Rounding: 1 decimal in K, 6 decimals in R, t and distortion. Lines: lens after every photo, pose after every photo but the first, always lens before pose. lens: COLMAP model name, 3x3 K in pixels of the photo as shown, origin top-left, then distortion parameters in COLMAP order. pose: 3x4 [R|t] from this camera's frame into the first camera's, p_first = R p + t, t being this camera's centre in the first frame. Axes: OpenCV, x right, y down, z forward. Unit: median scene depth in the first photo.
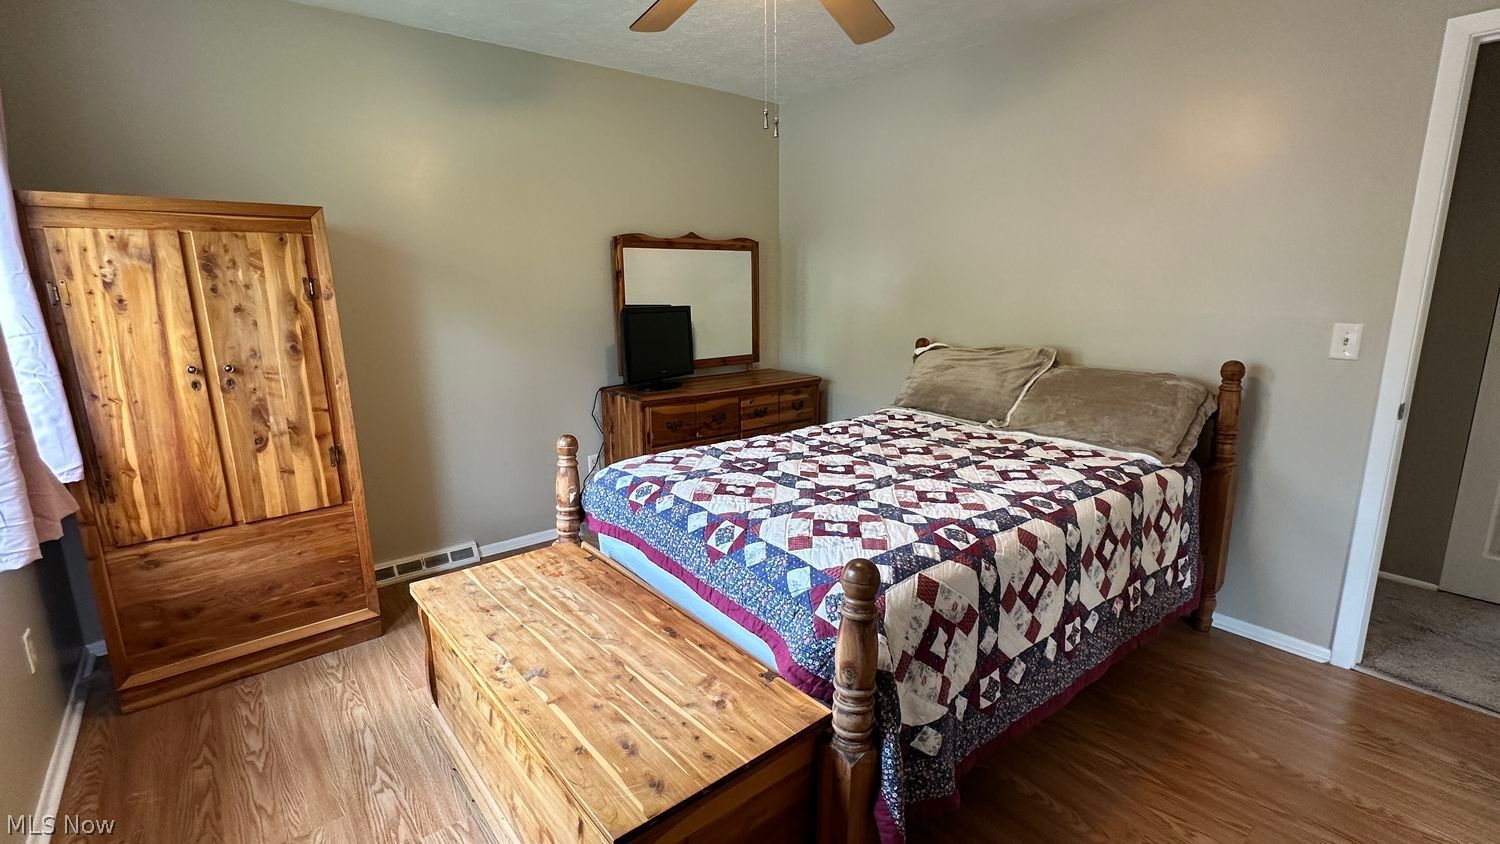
lens RADIAL K [[670.5, 0, 746.5], [0, 670.5, 423.2], [0, 0, 1]] dist [-0.000933, 0.000518]
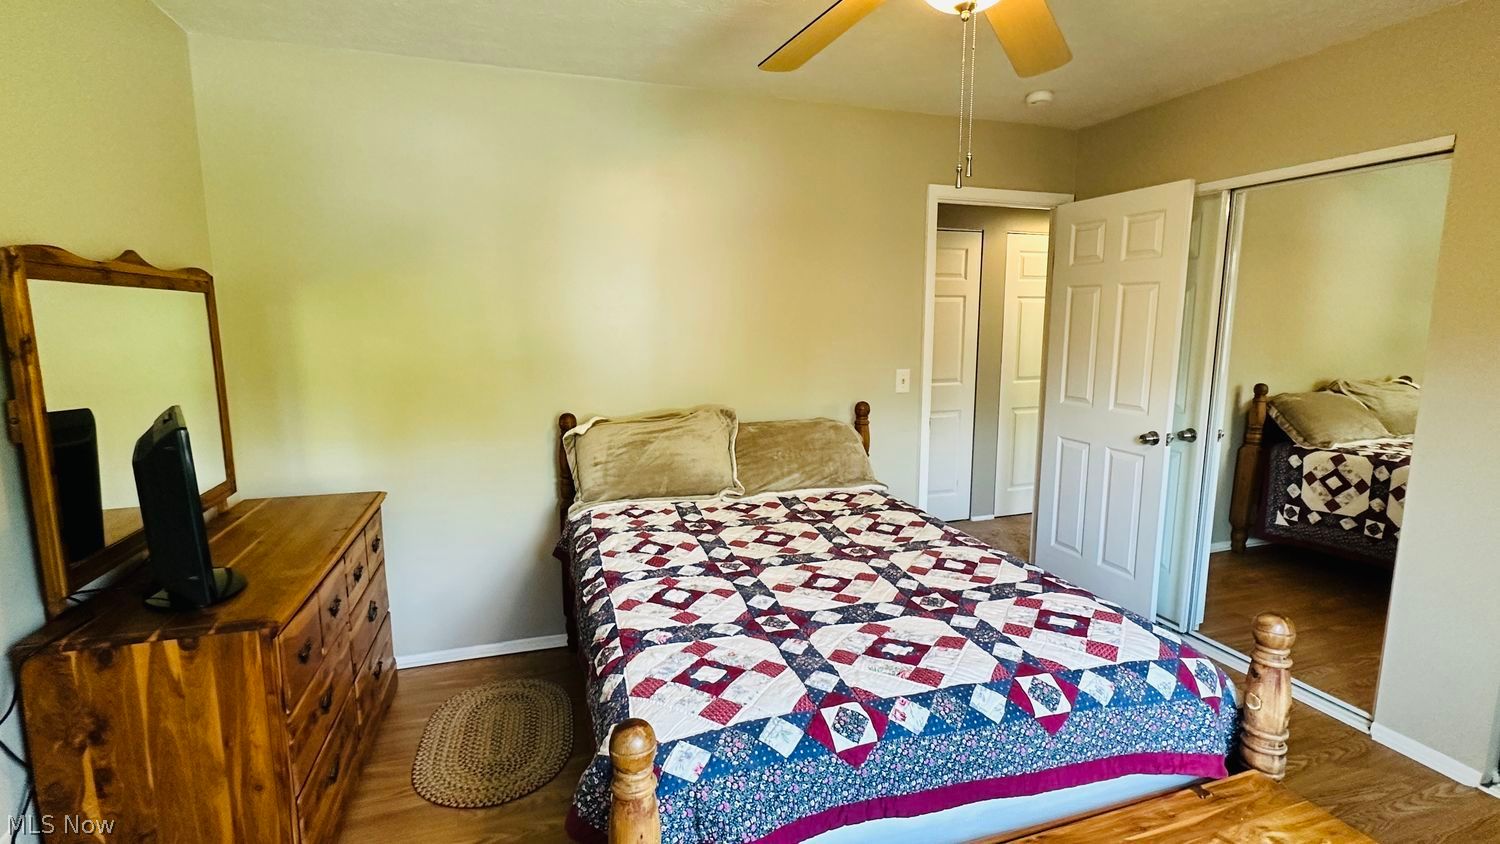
lens RADIAL K [[688.9, 0, 750.0], [0, 688.9, 422.0], [0, 0, 1]] dist [-0.001887, 0.001010]
pose [[0.355623, -0.131917, 0.925273, -0.659399], [0.190983, 0.979357, 0.066225, -0.199929], [-0.914909, 0.153161, 0.373476, 0.752305]]
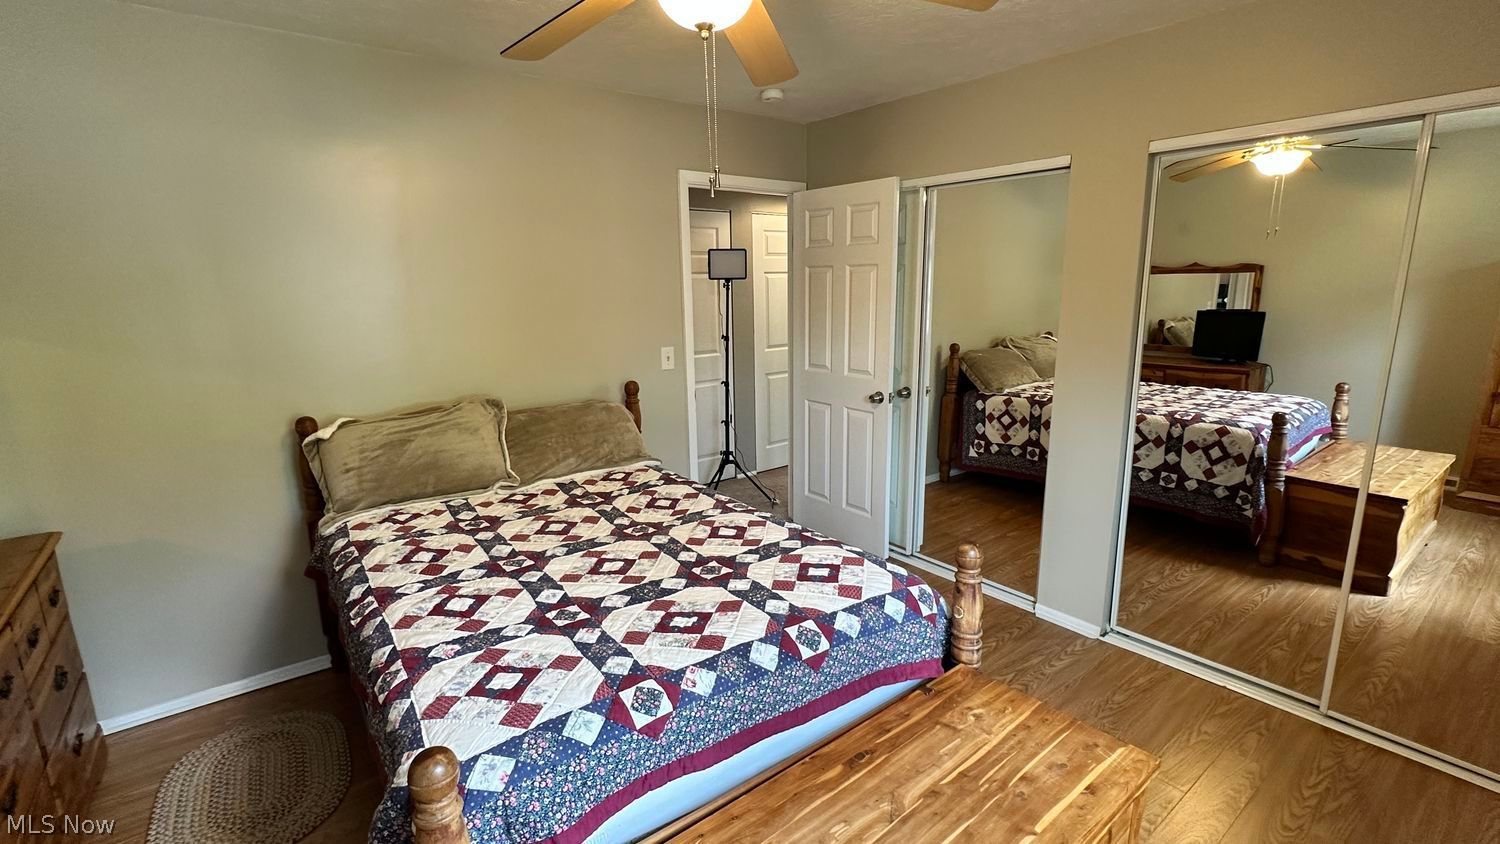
lens RADIAL K [[670.5, 0, 746.5], [0, 670.5, 423.2], [0, 0, 1]] dist [-0.000933, 0.000518]
pose [[0.023119, -0.200126, 0.979497, -0.674828], [0.220308, 0.956694, 0.190267, -0.235574], [-0.975156, 0.211392, 0.066208, 0.747601]]
